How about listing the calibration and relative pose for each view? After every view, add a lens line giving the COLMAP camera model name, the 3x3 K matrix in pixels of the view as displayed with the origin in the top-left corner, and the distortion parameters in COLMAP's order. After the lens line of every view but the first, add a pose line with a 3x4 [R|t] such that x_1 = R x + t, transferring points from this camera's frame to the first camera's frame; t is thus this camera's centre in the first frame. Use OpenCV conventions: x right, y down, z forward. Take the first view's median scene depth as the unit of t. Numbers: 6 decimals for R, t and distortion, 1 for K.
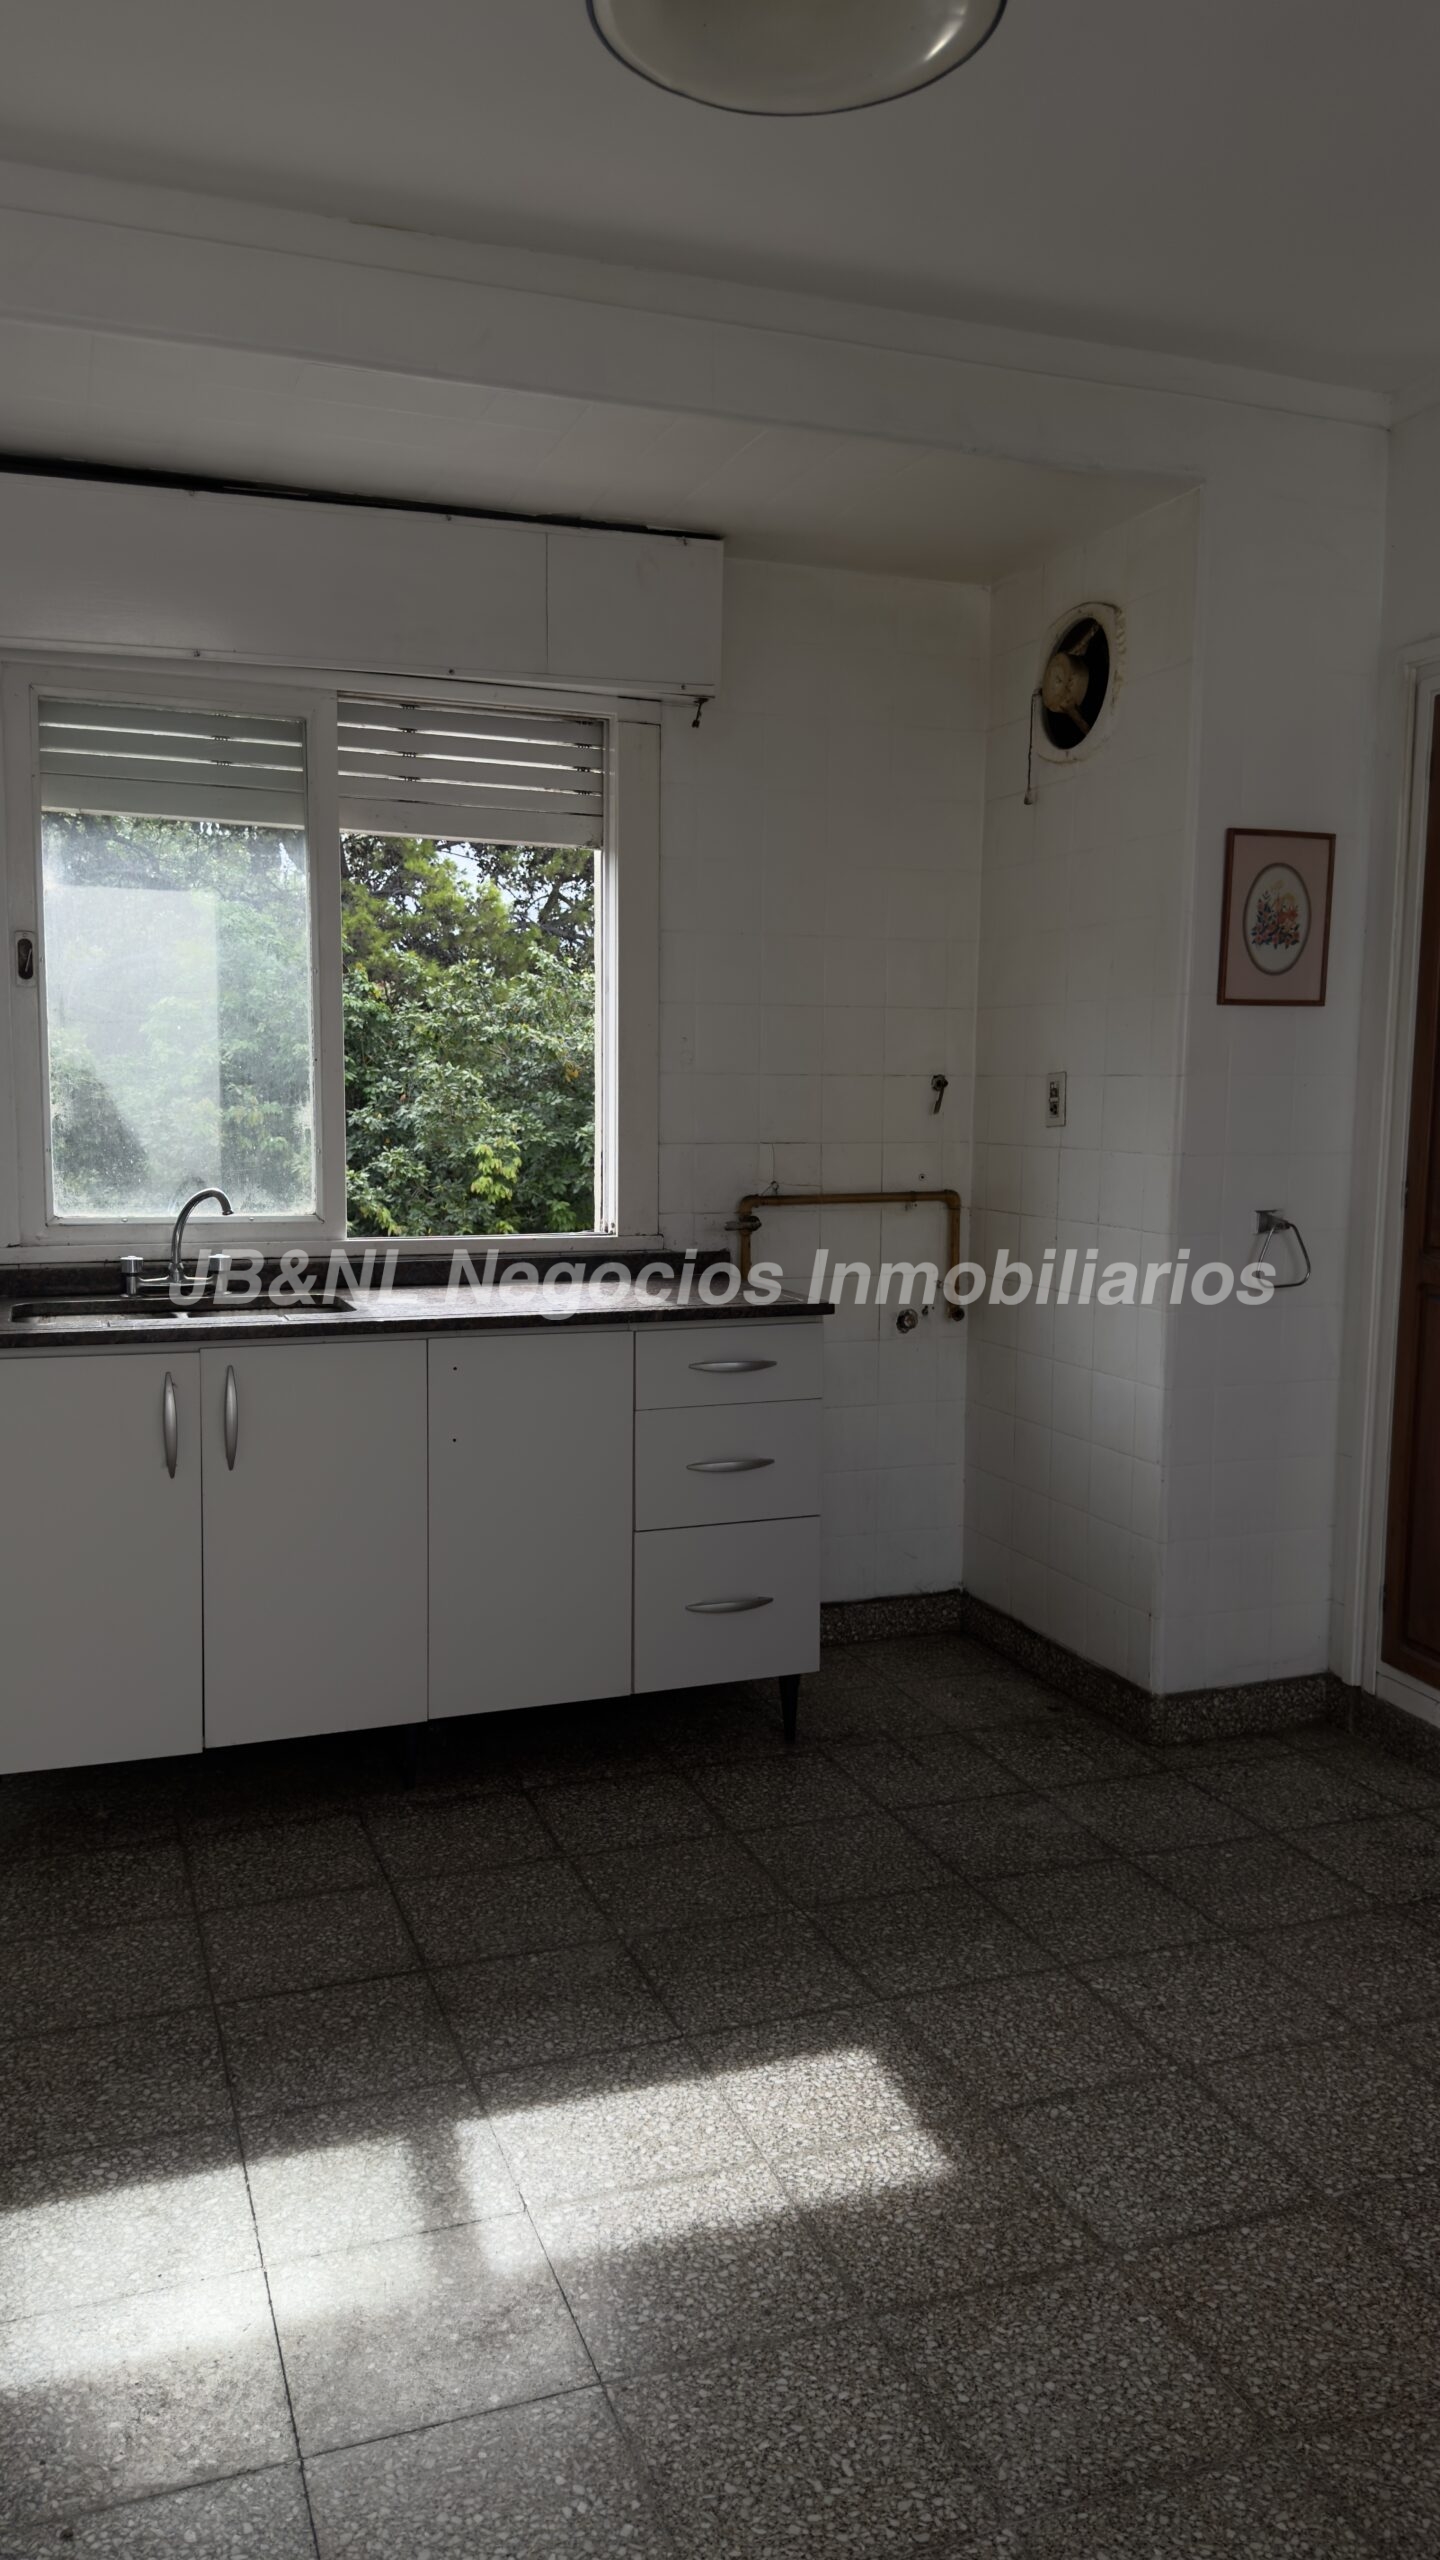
lens RADIAL K [[1797.5, 0, 720.2], [0, 1797.5, 1295.8], [0, 0, 1]] dist [0.126553, -0.250992]
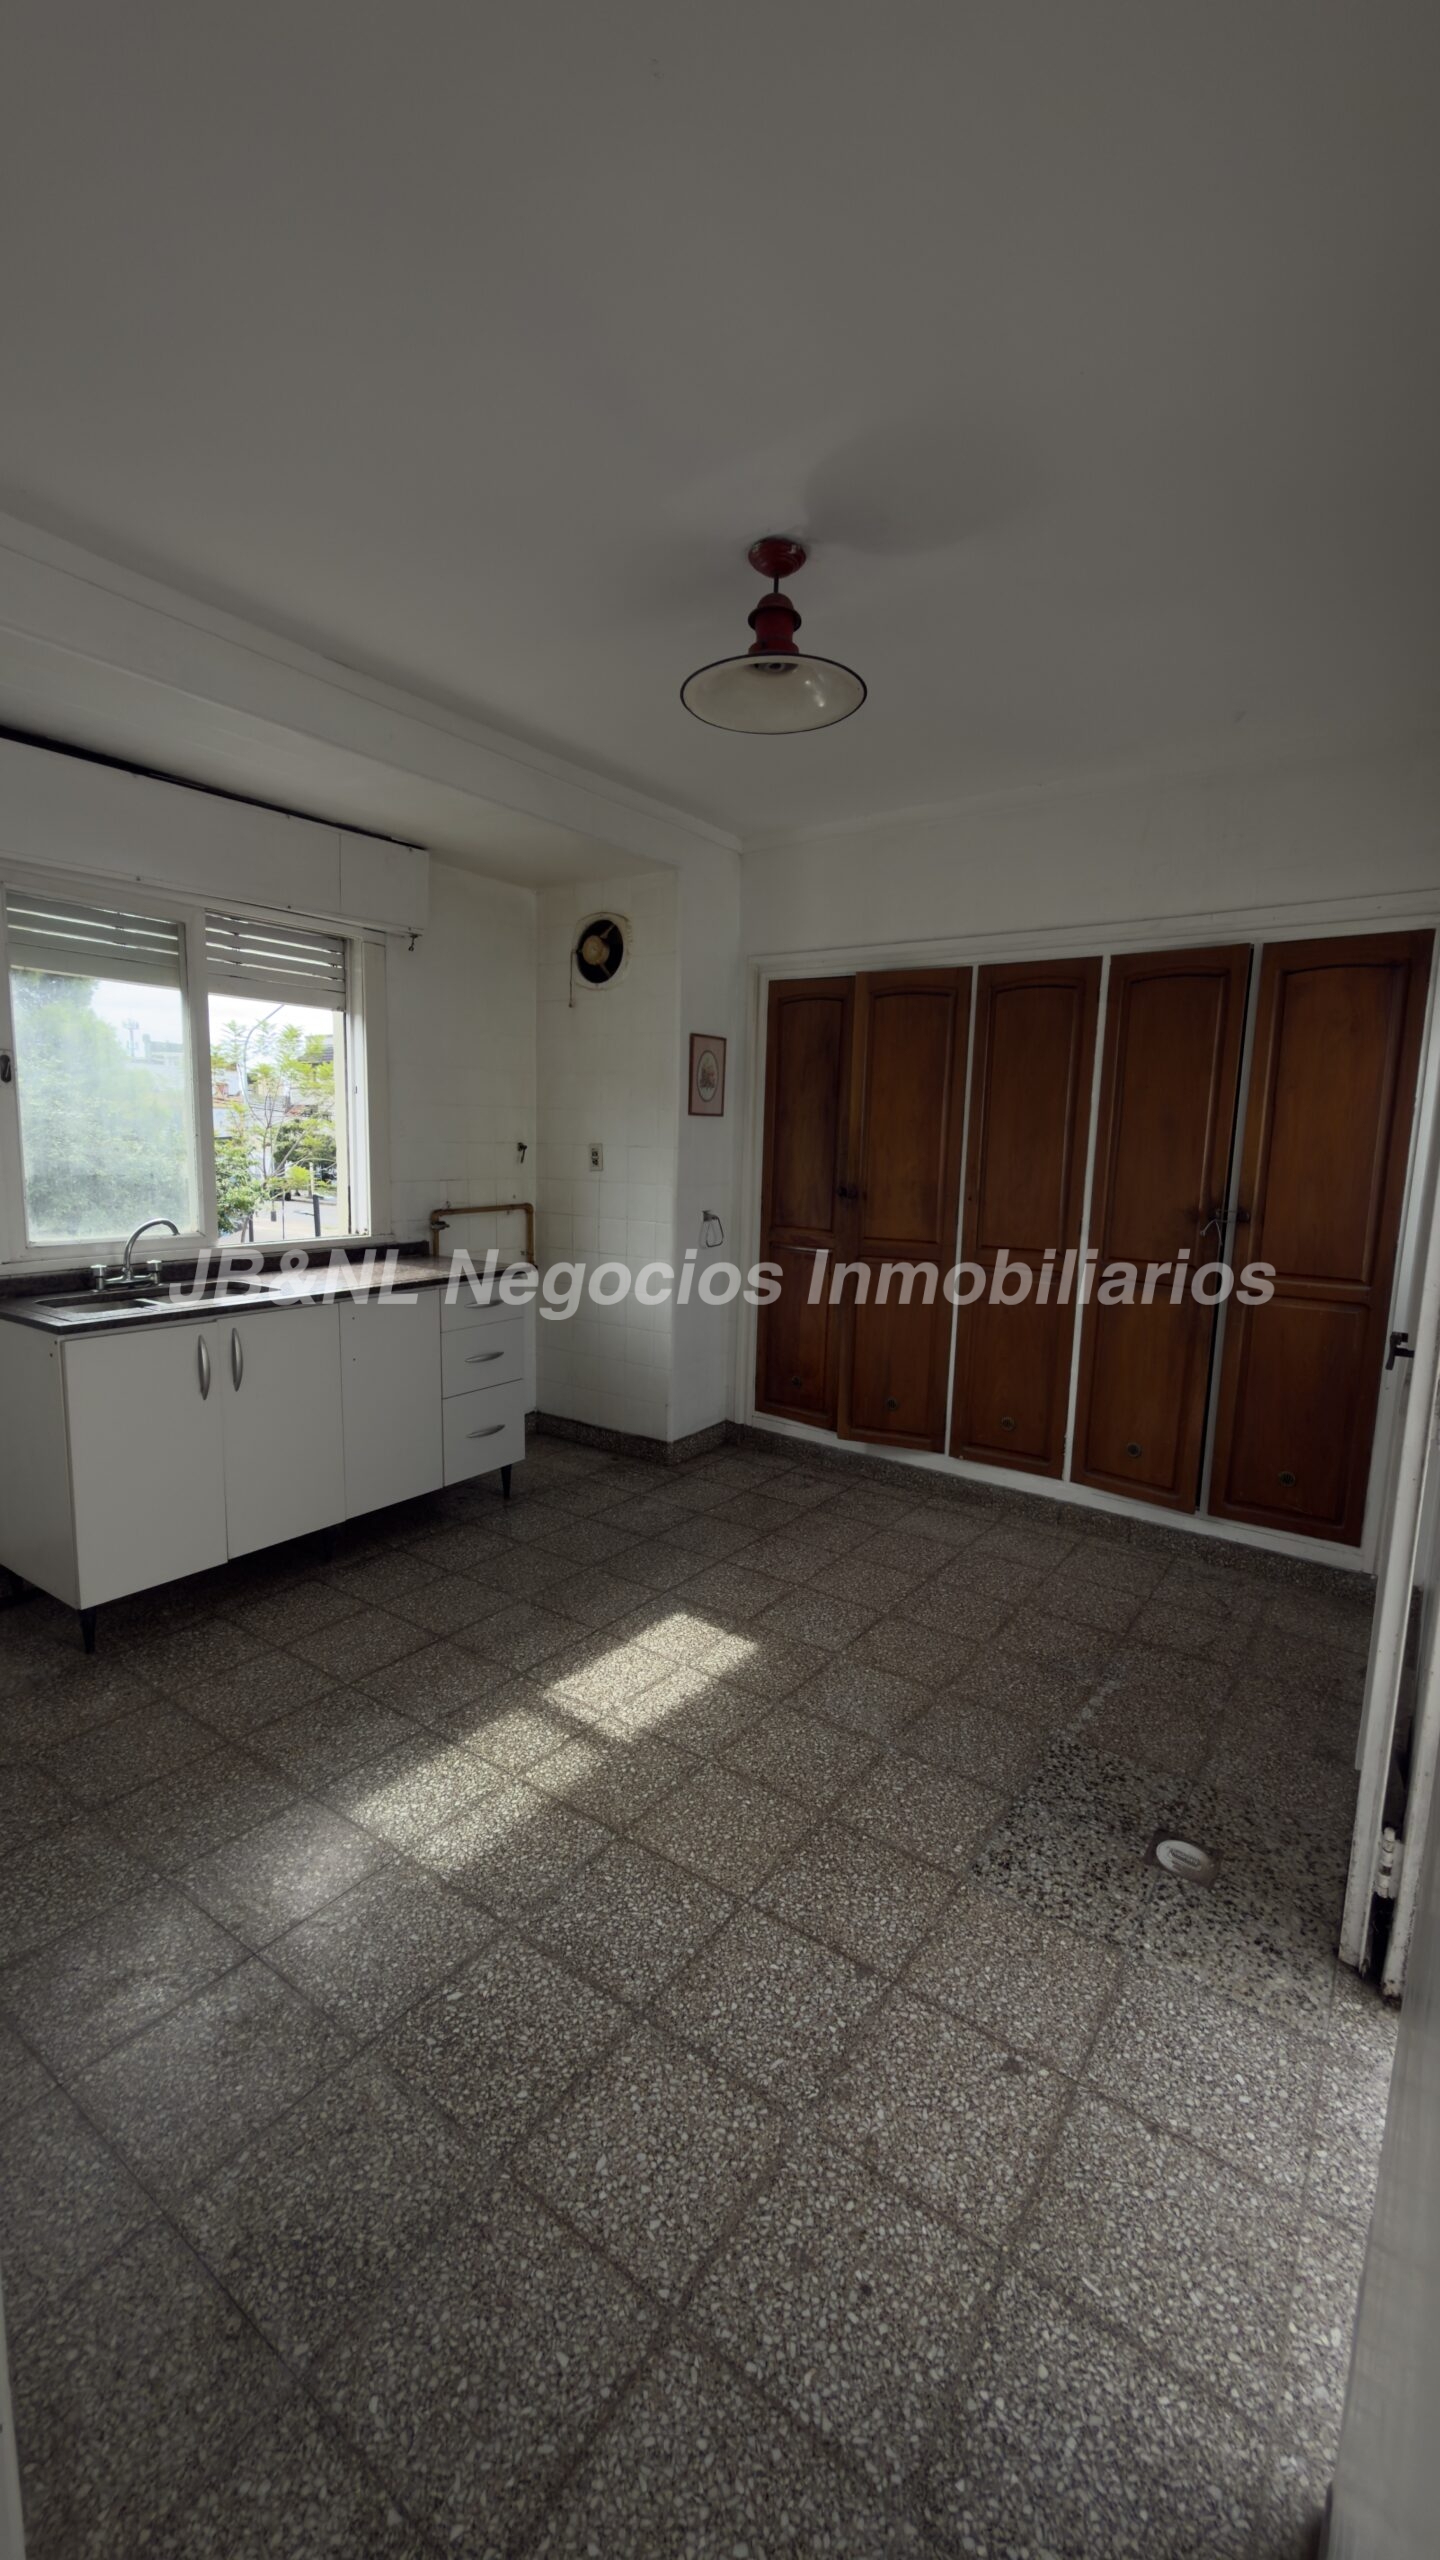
lens RADIAL K [[1025.0, 0, 729.2], [0, 1025.0, 1279.0], [0, 0, 1]] dist [-0.012163, -0.000015]
pose [[0.819700, -0.068847, 0.568640, -0.375471], [0.049464, 0.997550, 0.049474, -0.025547], [-0.570653, -0.012427, 0.821097, -0.014054]]
